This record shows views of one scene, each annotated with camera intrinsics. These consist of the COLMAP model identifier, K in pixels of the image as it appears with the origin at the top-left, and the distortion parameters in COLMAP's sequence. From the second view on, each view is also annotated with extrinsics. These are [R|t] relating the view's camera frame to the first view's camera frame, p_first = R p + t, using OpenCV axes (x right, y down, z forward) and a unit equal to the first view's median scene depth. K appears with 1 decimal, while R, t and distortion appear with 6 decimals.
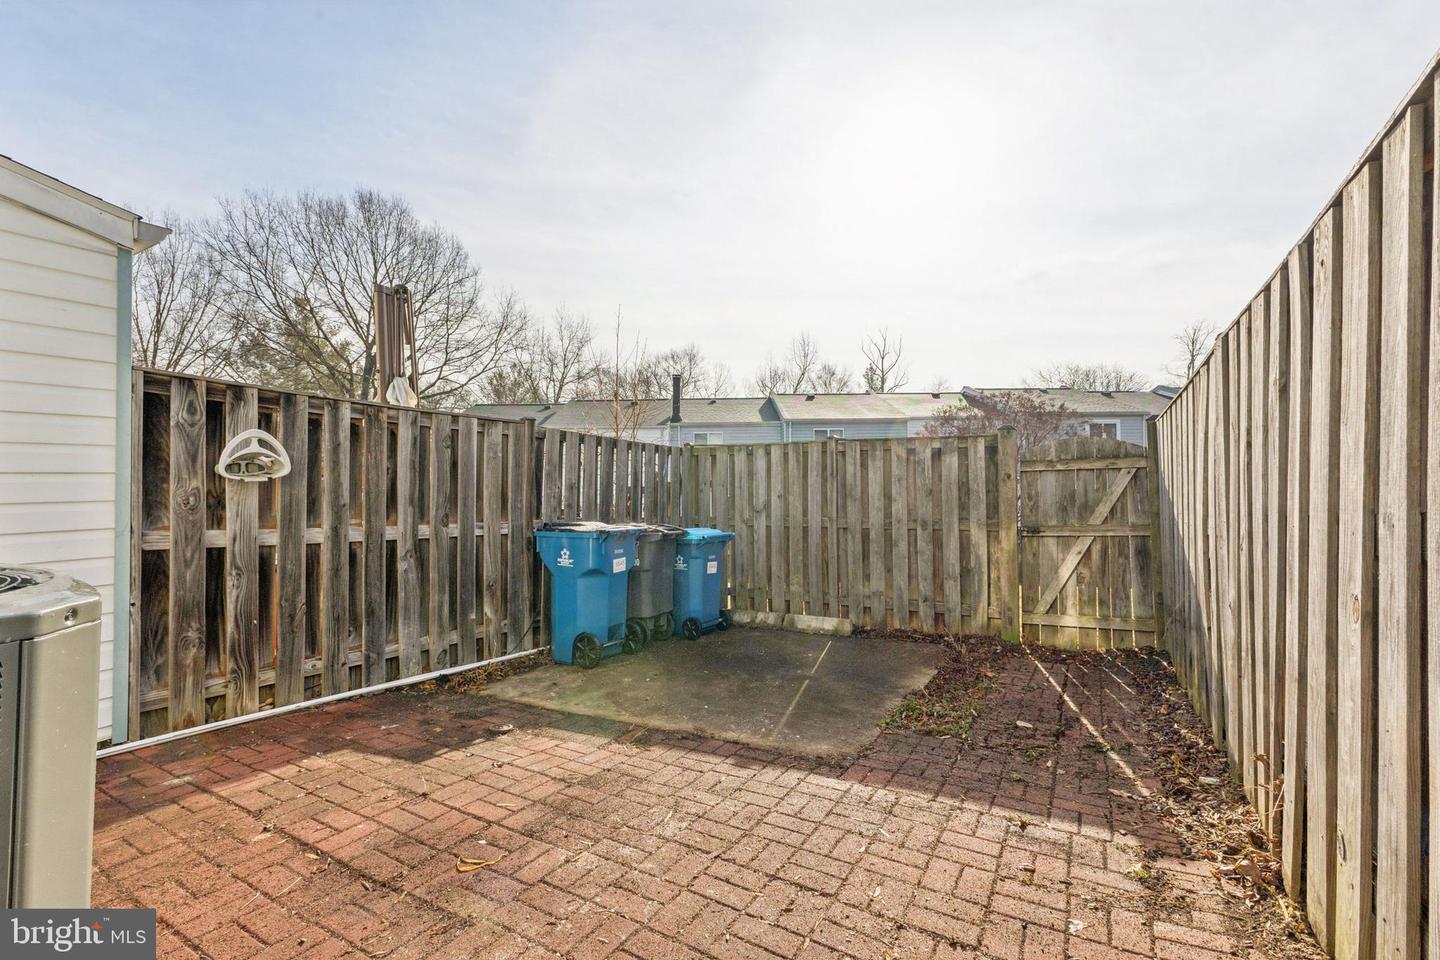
lens RADIAL K [[630.5, 0, 726.8], [0, 630.5, 480.9], [0, 0, 1]] dist [0.016150, -0.000820]
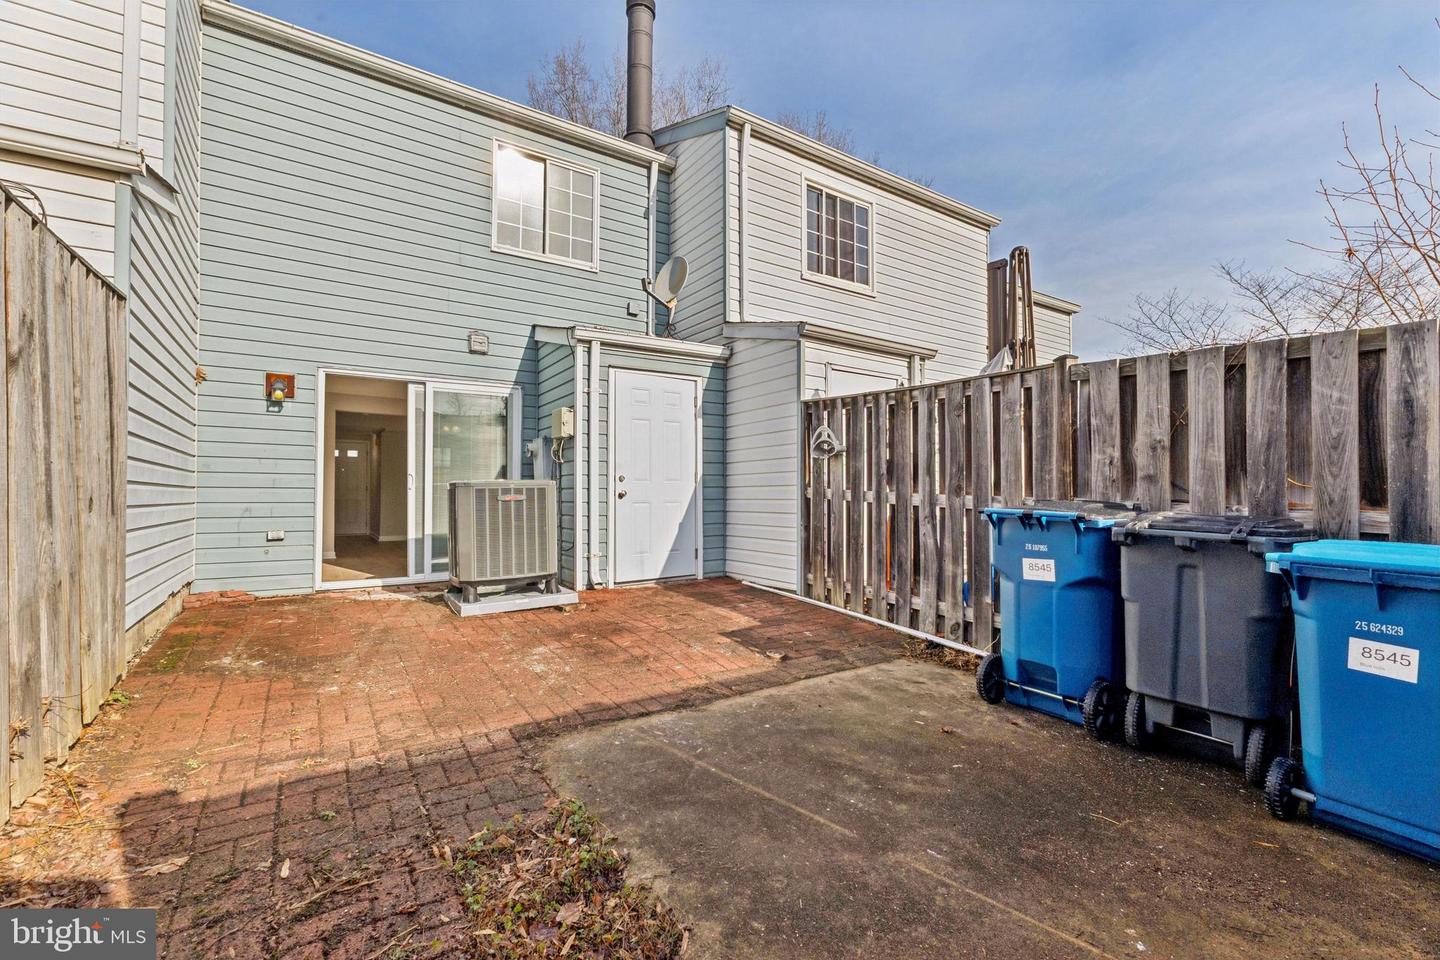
lens RADIAL K [[630.5, 0, 729.3], [0, 630.5, 485.9], [0, 0, 1]] dist [0.016150, -0.000820]
pose [[-0.444130, -0.000854, -0.895962, 0.662403], [0.009339, 0.999941, -0.005582, 0.064476], [0.895914, -0.010846, -0.444095, 1.265346]]
